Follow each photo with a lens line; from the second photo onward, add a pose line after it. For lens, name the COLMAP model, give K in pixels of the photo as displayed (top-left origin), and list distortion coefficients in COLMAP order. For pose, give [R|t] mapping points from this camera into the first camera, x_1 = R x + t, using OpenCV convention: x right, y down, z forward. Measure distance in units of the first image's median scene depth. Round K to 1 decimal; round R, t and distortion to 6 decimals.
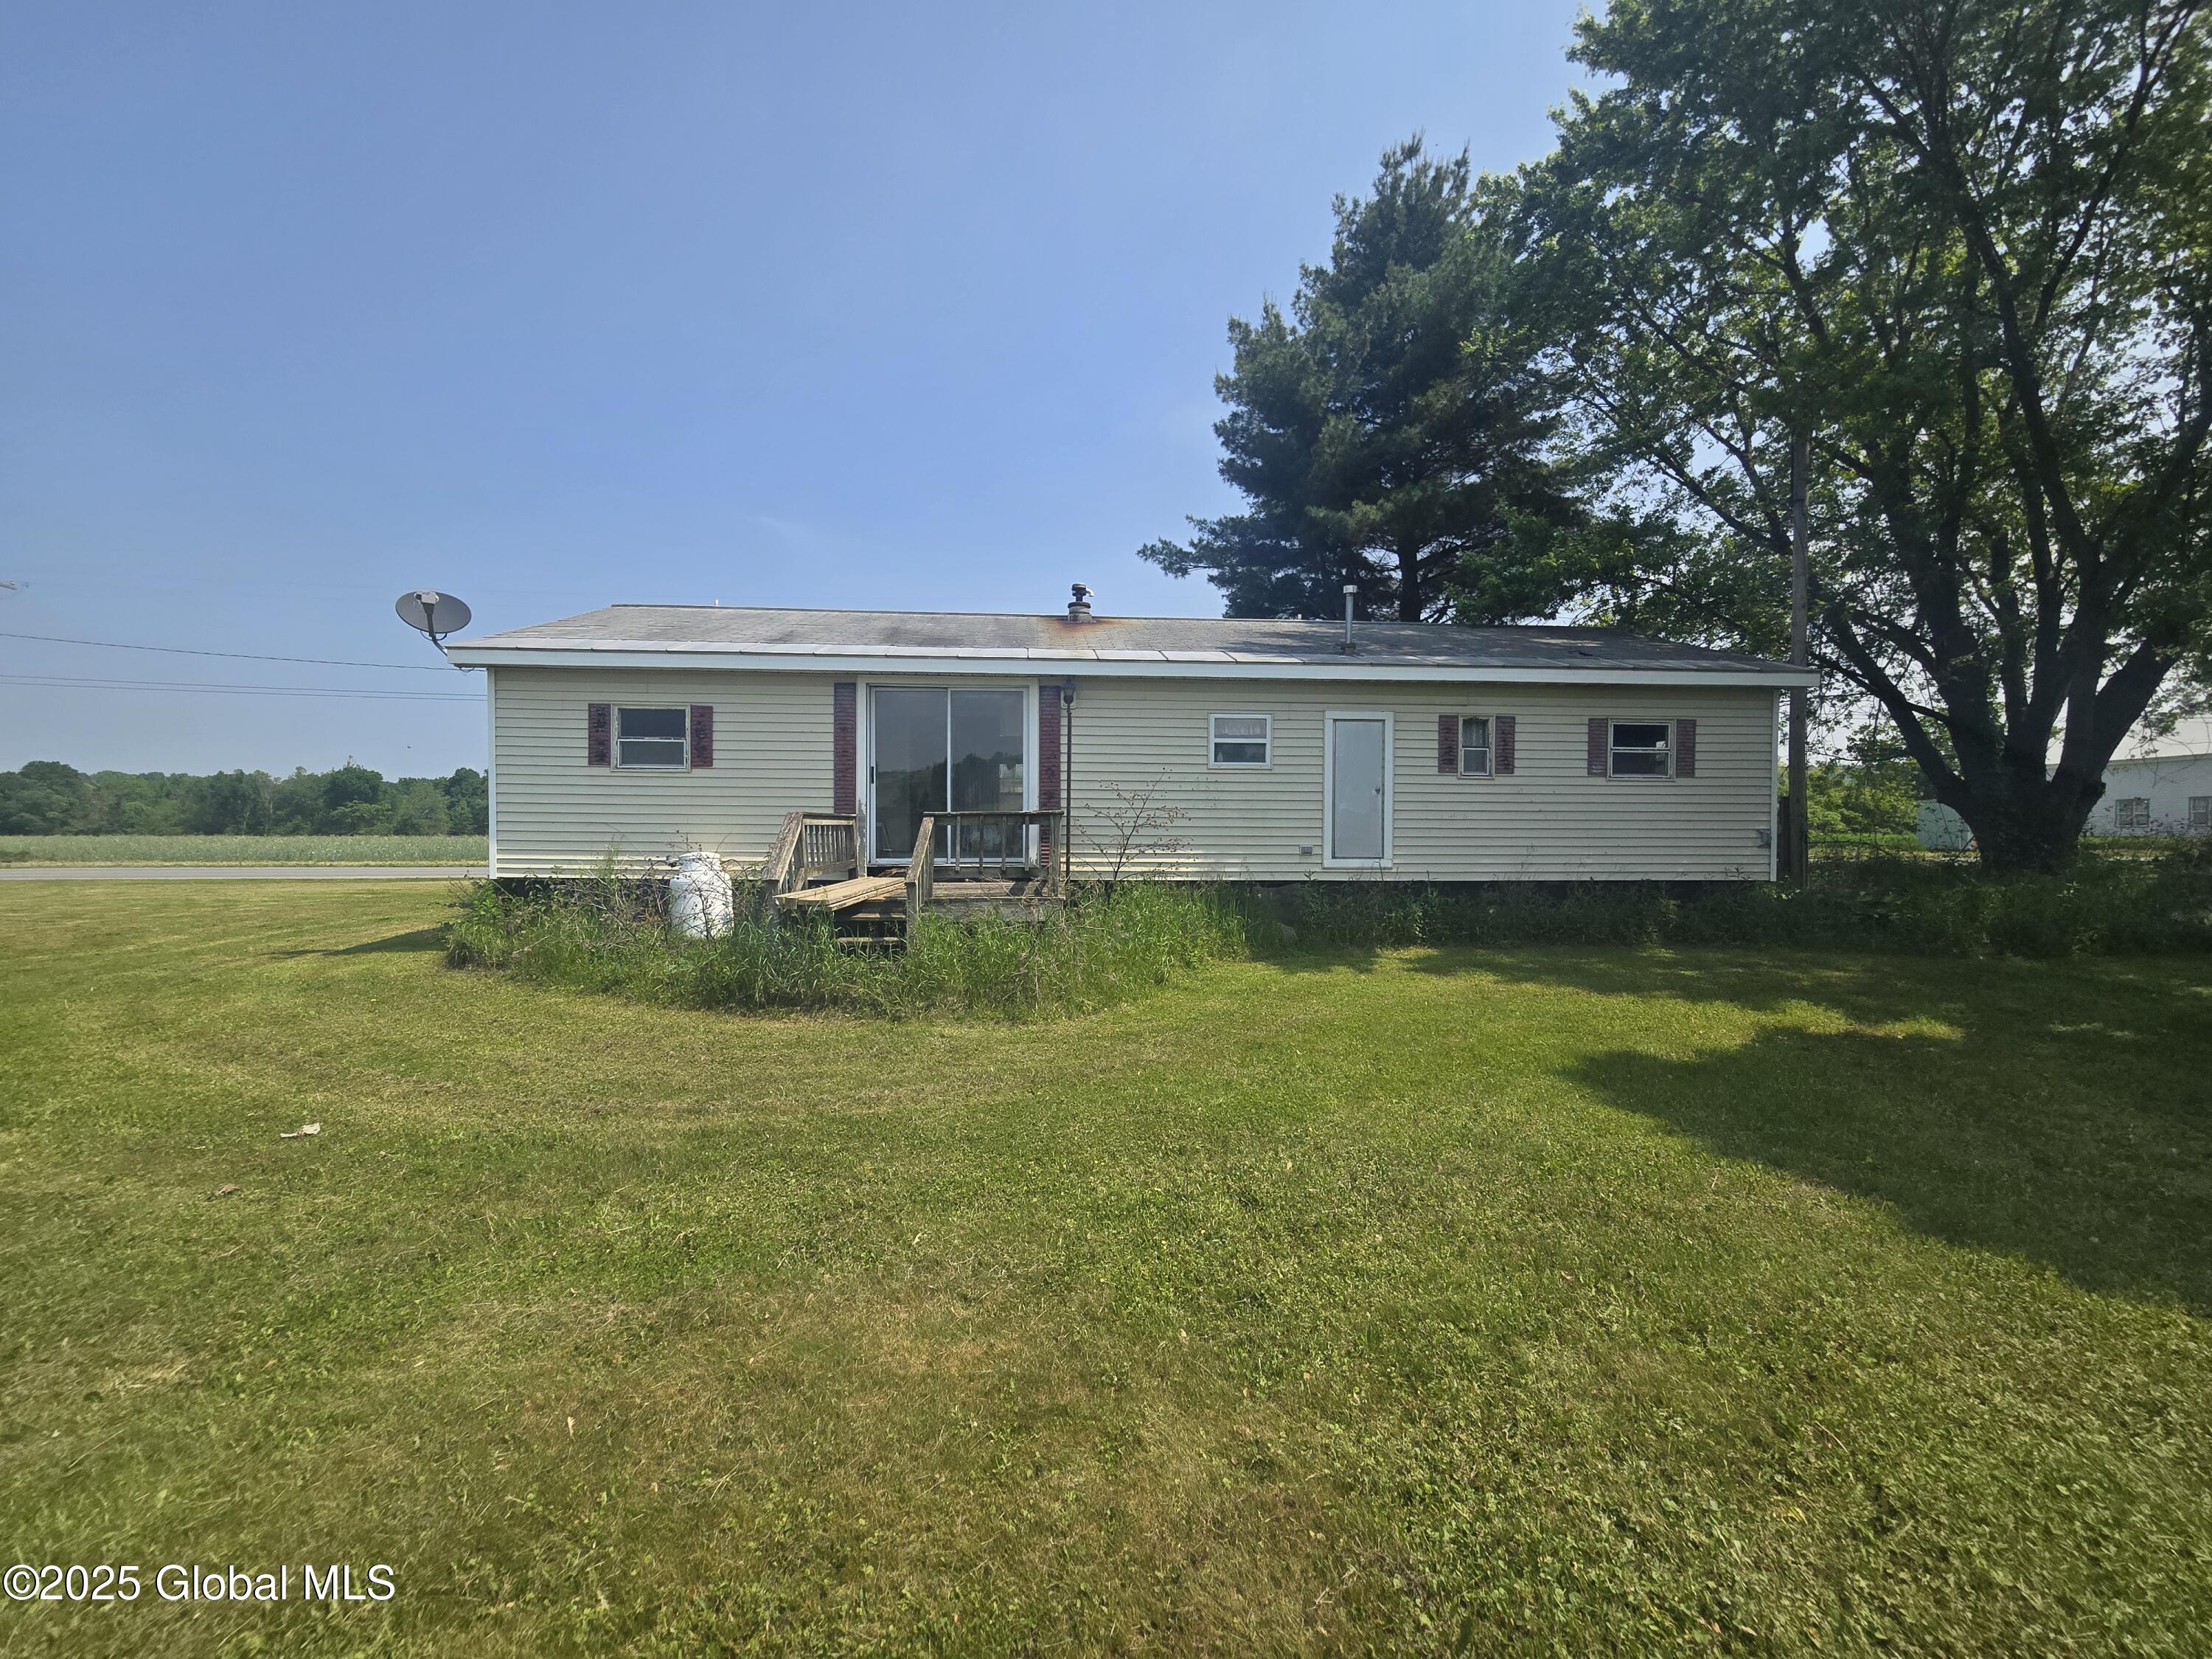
lens RADIAL K [[900.2, 0, 1112.8], [0, 900.2, 813.4], [0, 0, 1]] dist [-0.000488, -0.000045]
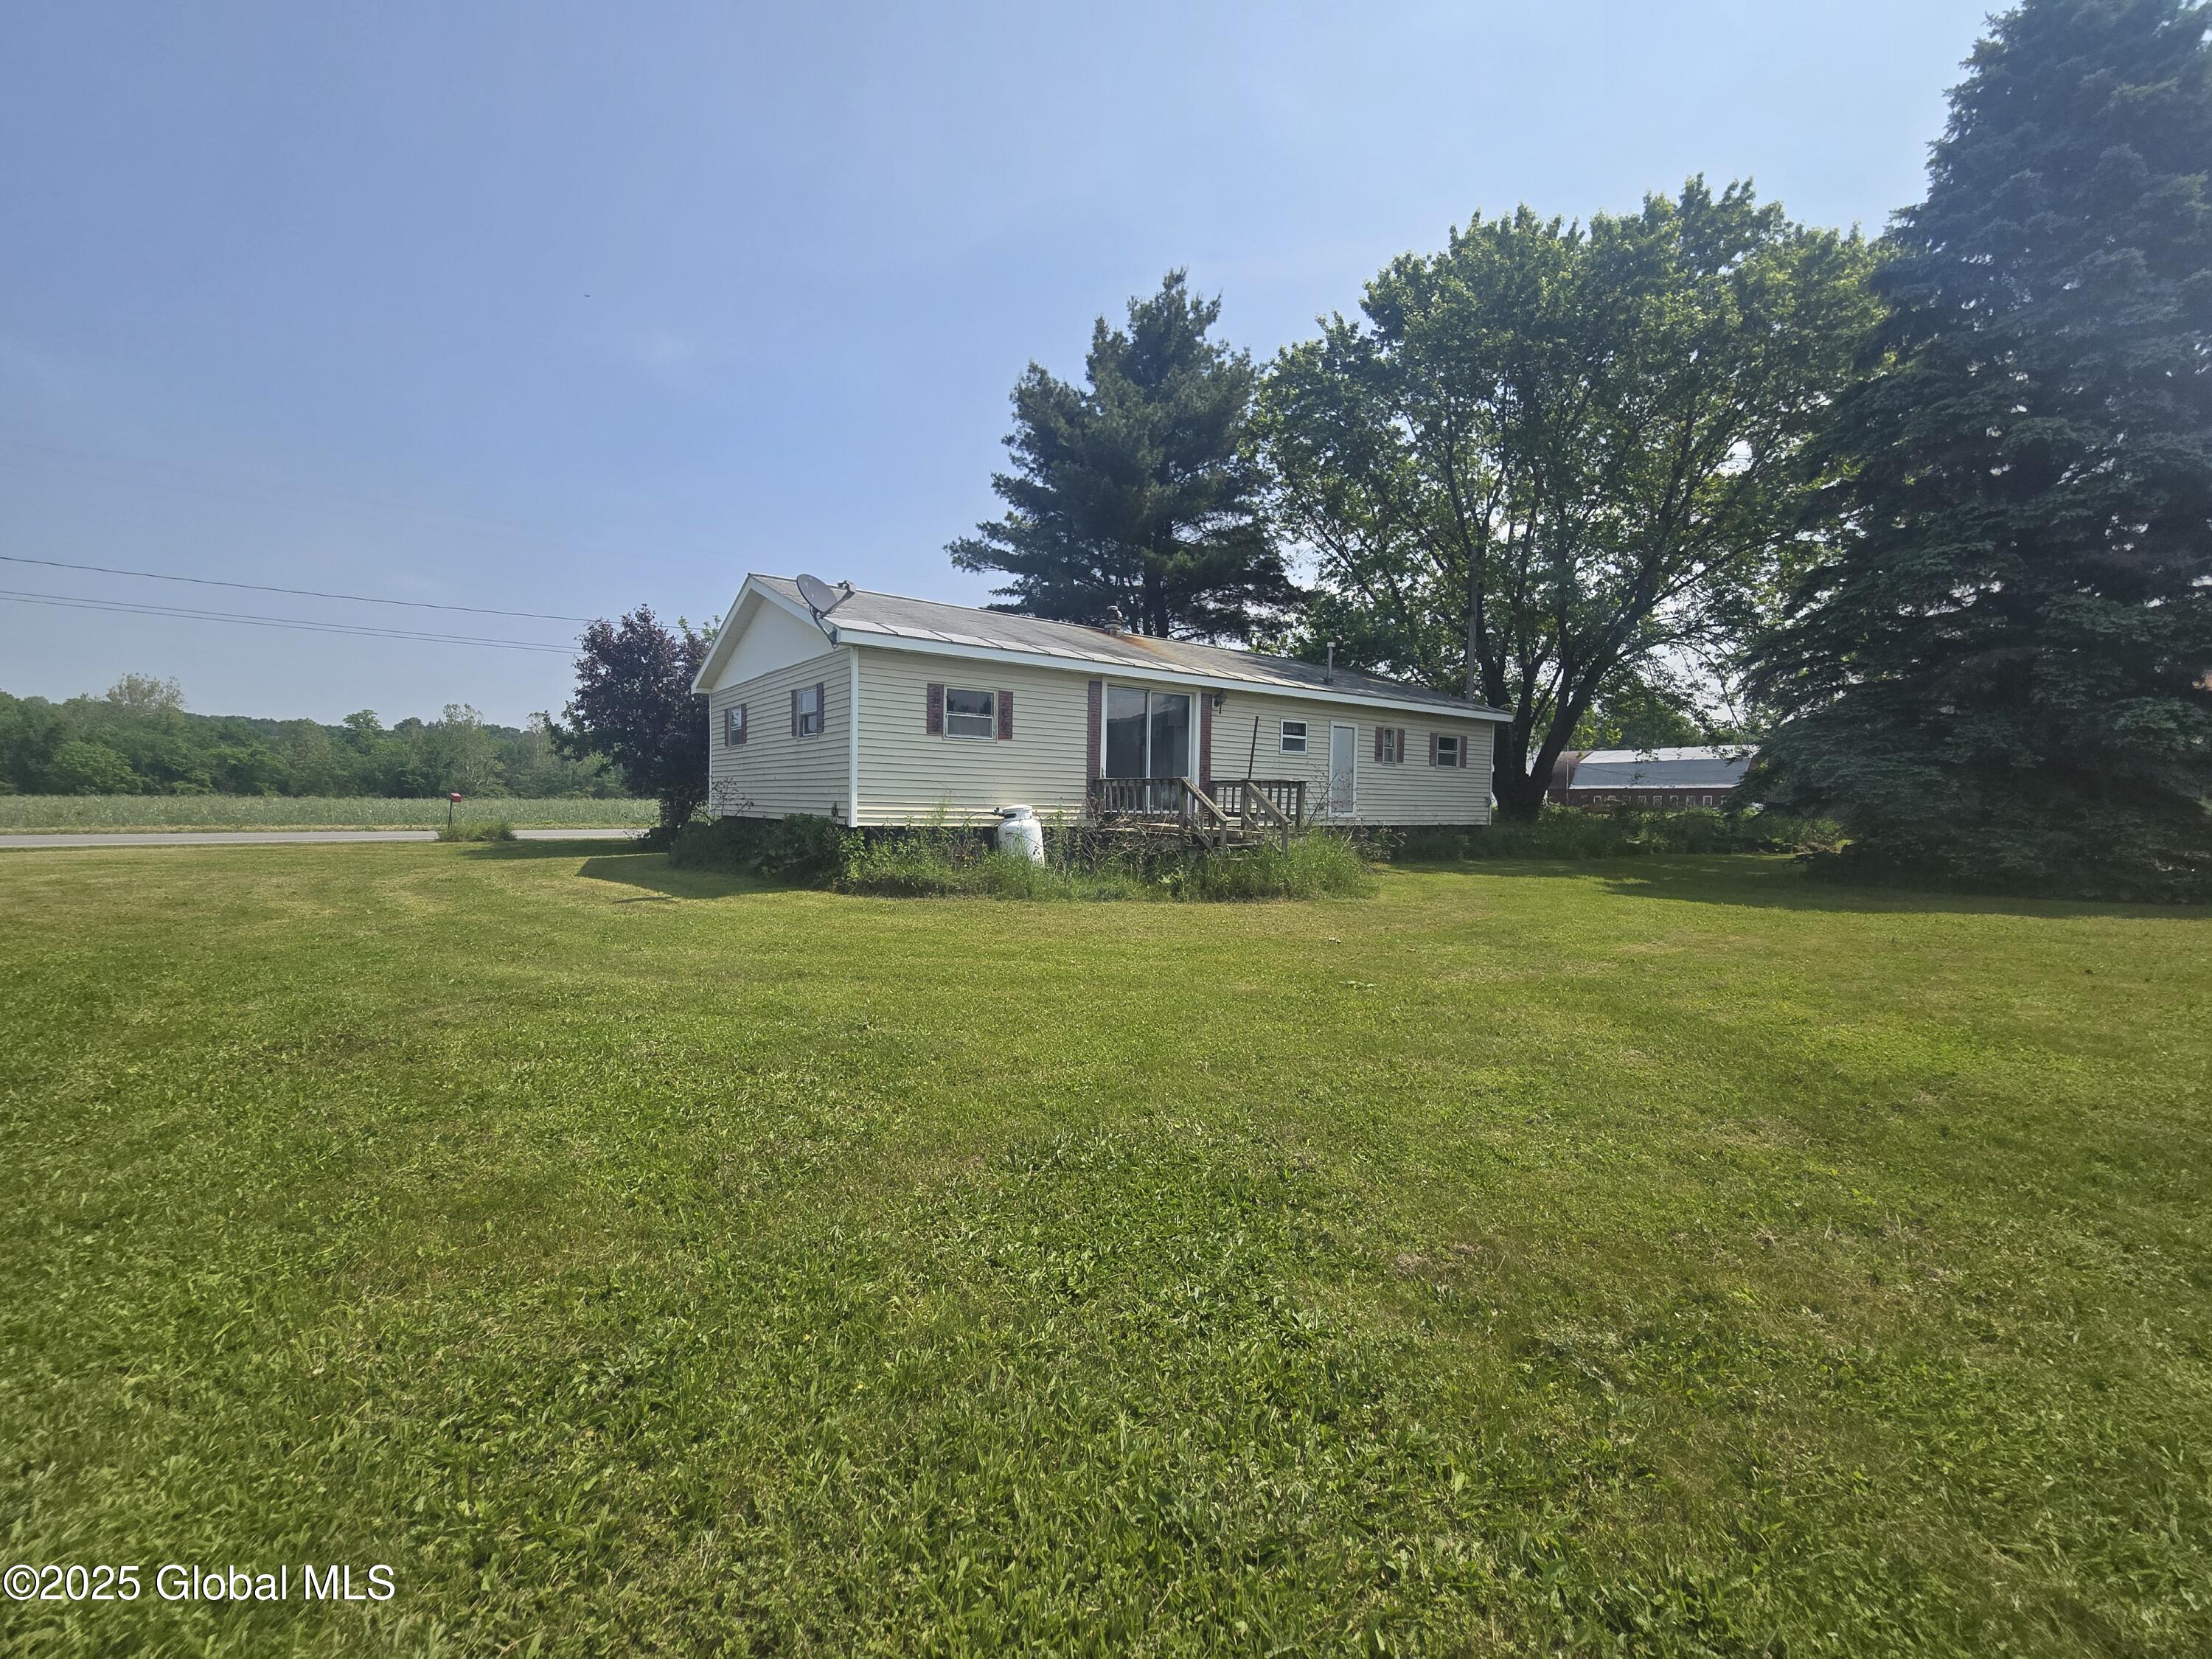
lens RADIAL K [[889.8, 0, 1106.6], [0, 889.8, 844.9], [0, 0, 1]] dist [-0.078715, 0.000004]
pose [[0.859509, -0.016284, 0.510861, -0.904889], [-0.020082, 0.997645, 0.065587, 0.012461], [-0.510726, -0.066632, 0.857158, -0.162302]]
